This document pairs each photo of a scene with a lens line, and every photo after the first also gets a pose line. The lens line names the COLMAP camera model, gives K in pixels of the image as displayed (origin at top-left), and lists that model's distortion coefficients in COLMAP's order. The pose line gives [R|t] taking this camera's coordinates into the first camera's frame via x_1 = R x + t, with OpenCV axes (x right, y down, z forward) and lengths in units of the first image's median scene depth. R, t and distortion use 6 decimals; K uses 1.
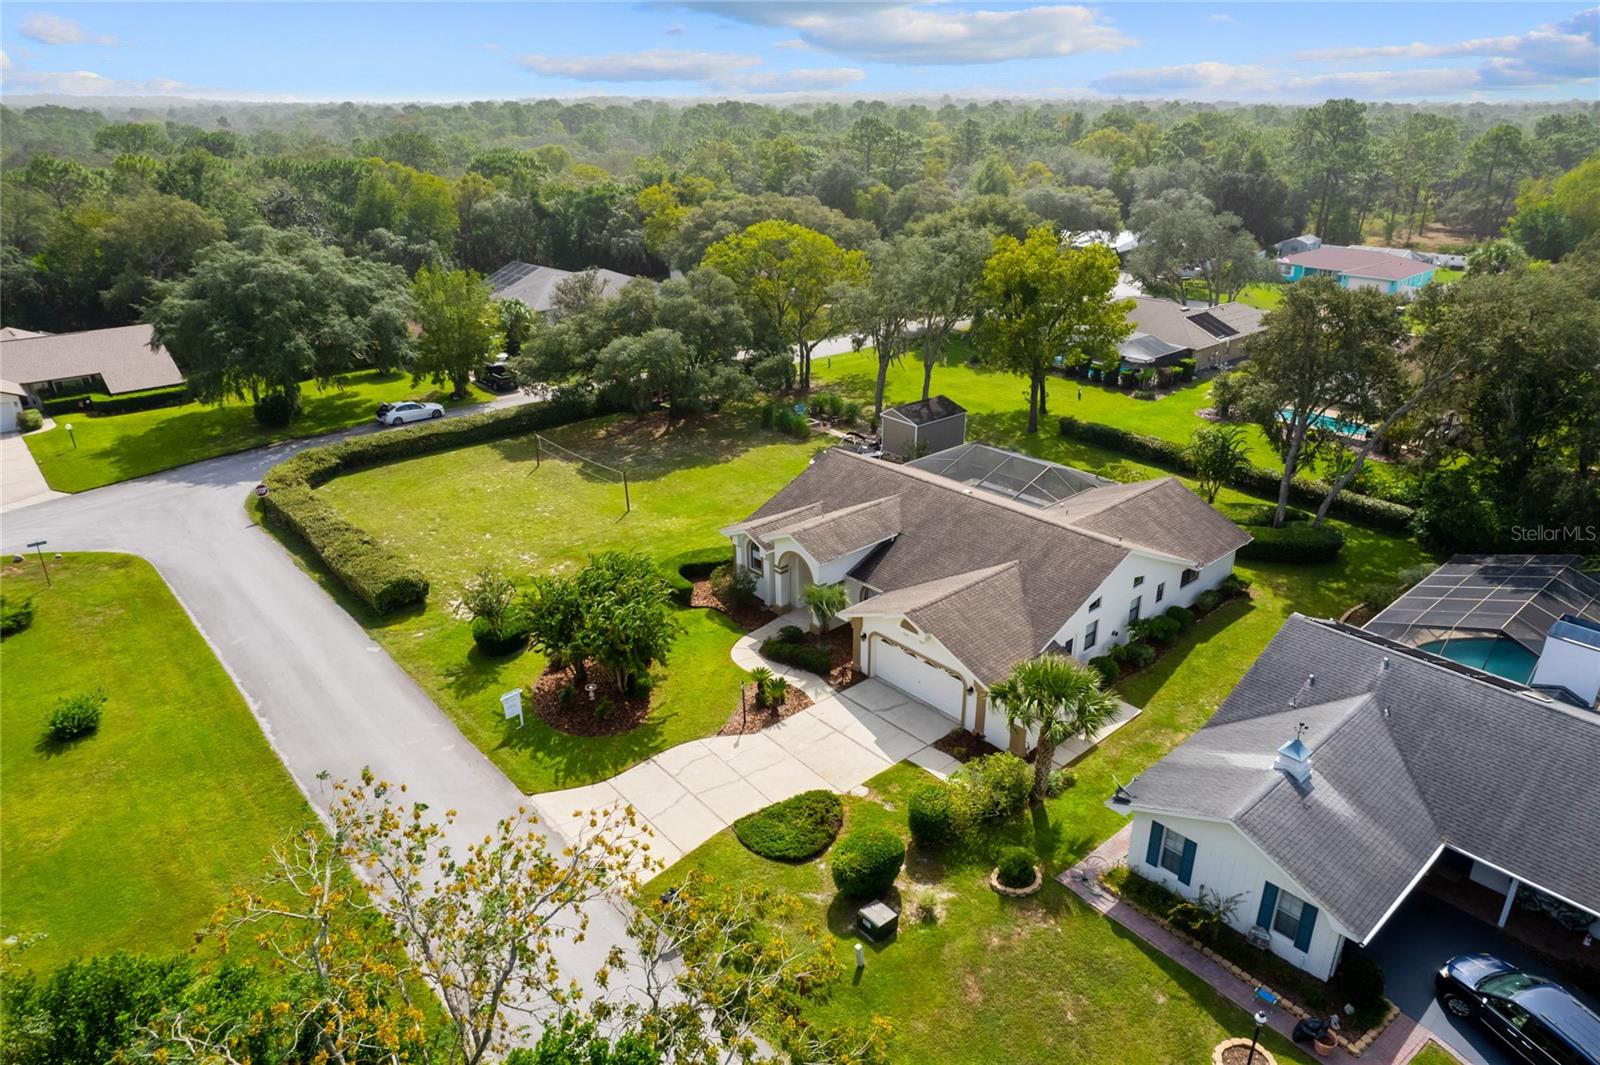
lens RADIAL K [[1017.3, 0, 807.4], [0, 1017.3, 537.5], [0, 0, 1]] dist [-0.080018, 0.070307]
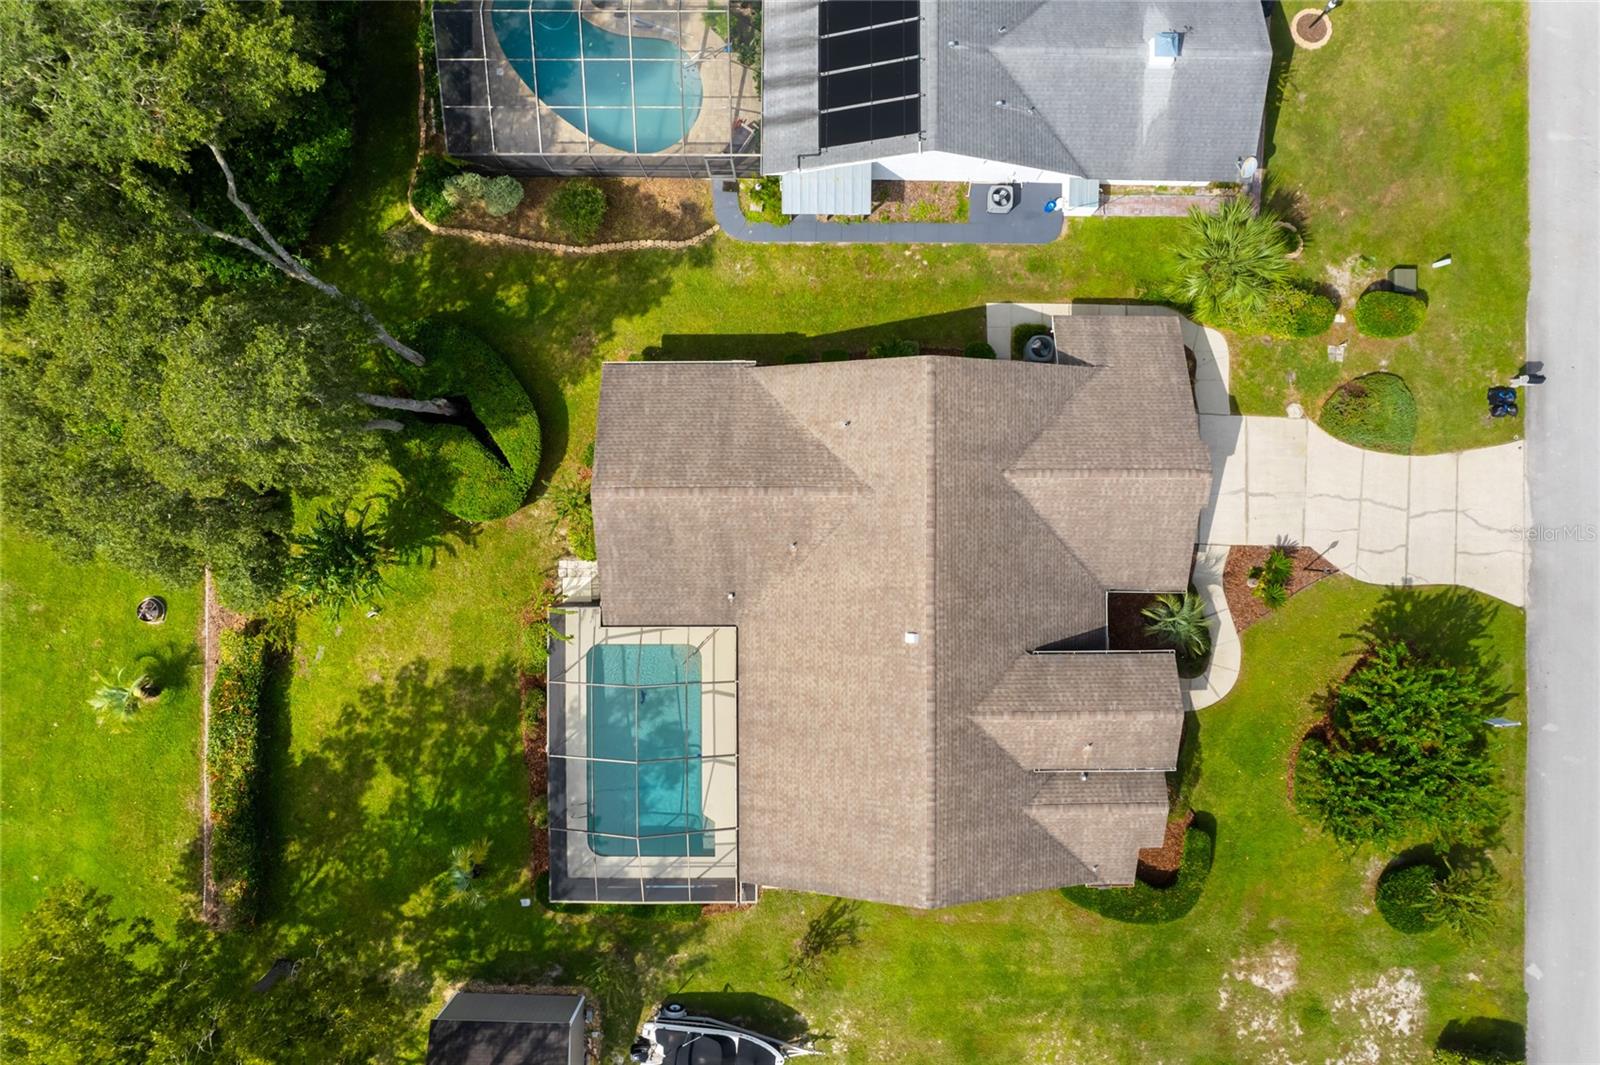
lens RADIAL K [[1017.3, 0, 807.4], [0, 1017.3, 537.5], [0, 0, 1]] dist [-0.080018, 0.070307]
pose [[-0.746674, -0.665154, 0.006953, 0.194389], [0.272364, -0.296176, 0.915477, -0.516145], [-0.606873, 0.685457, 0.402310, 0.553260]]
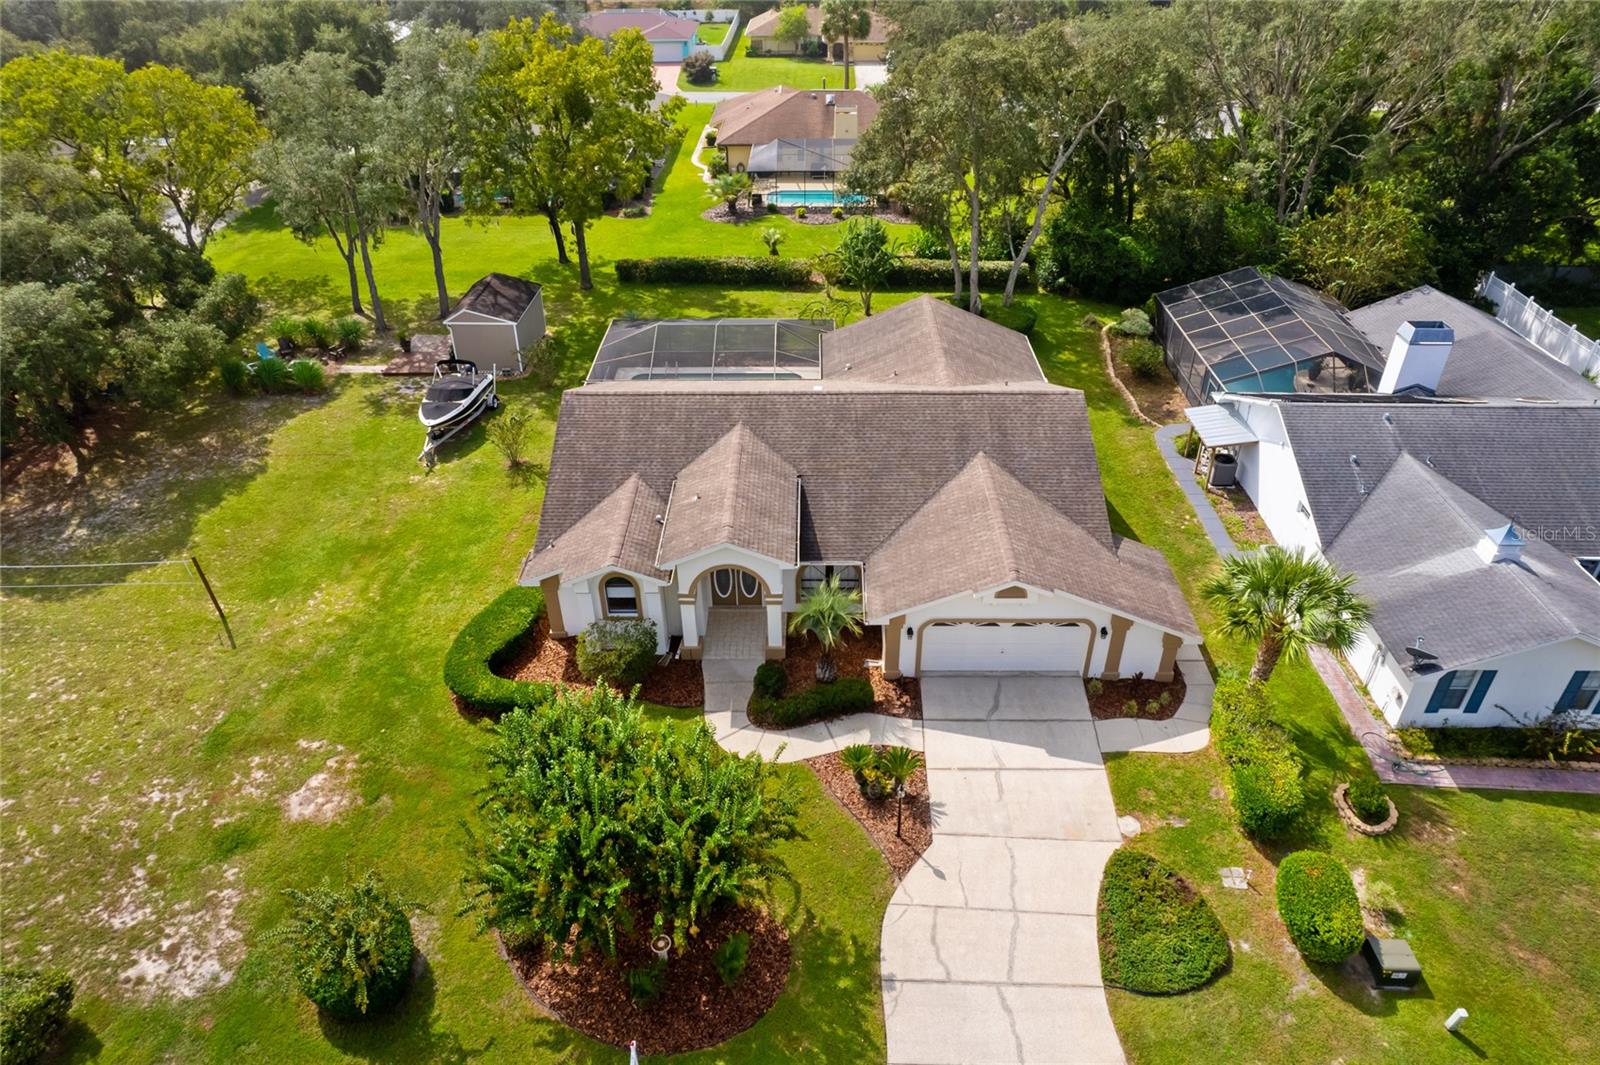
lens RADIAL K [[1017.3, 0, 807.4], [0, 1017.3, 537.5], [0, 0, 1]] dist [-0.080018, 0.070307]
pose [[0.671430, -0.414581, 0.614251, -0.265474], [0.293029, 0.909849, 0.293785, -0.127417], [-0.680673, -0.017263, 0.732384, 0.354125]]
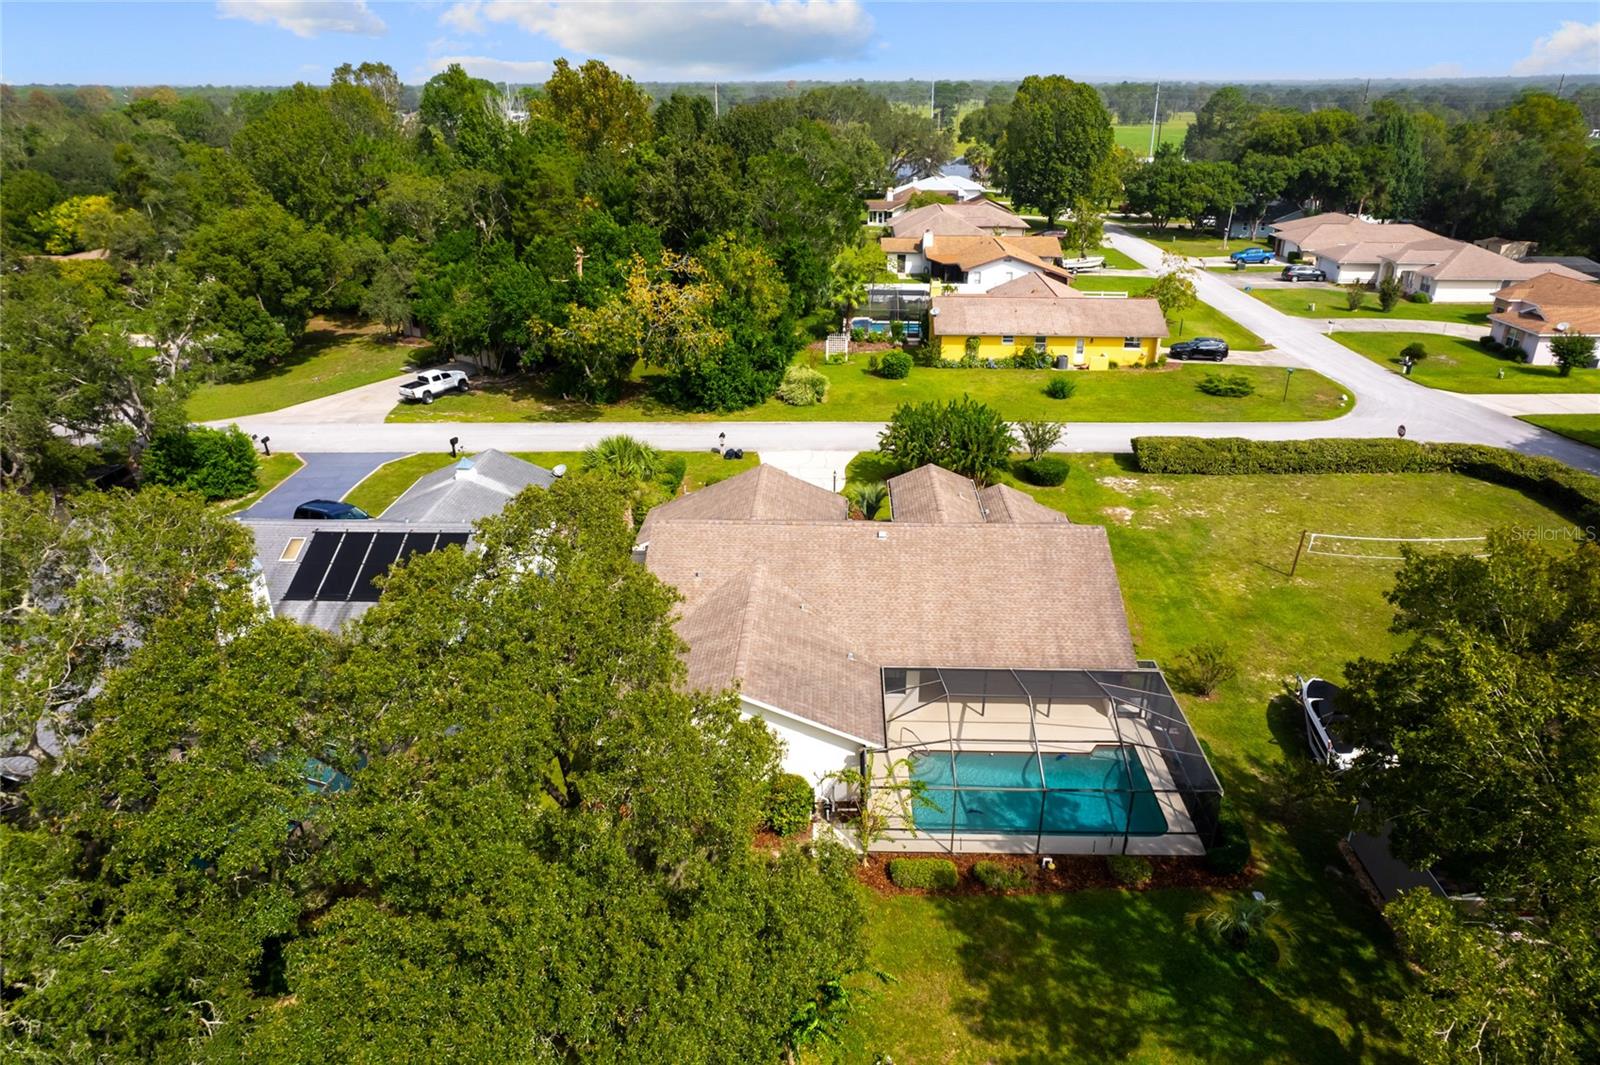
lens RADIAL K [[1017.3, 0, 807.4], [0, 1017.3, 537.5], [0, 0, 1]] dist [-0.080018, 0.070307]
pose [[-0.690876, 0.306770, -0.654662, 0.574393], [-0.279797, 0.721500, 0.633365, -0.424492], [0.666636, 0.620749, -0.412634, 1.000047]]
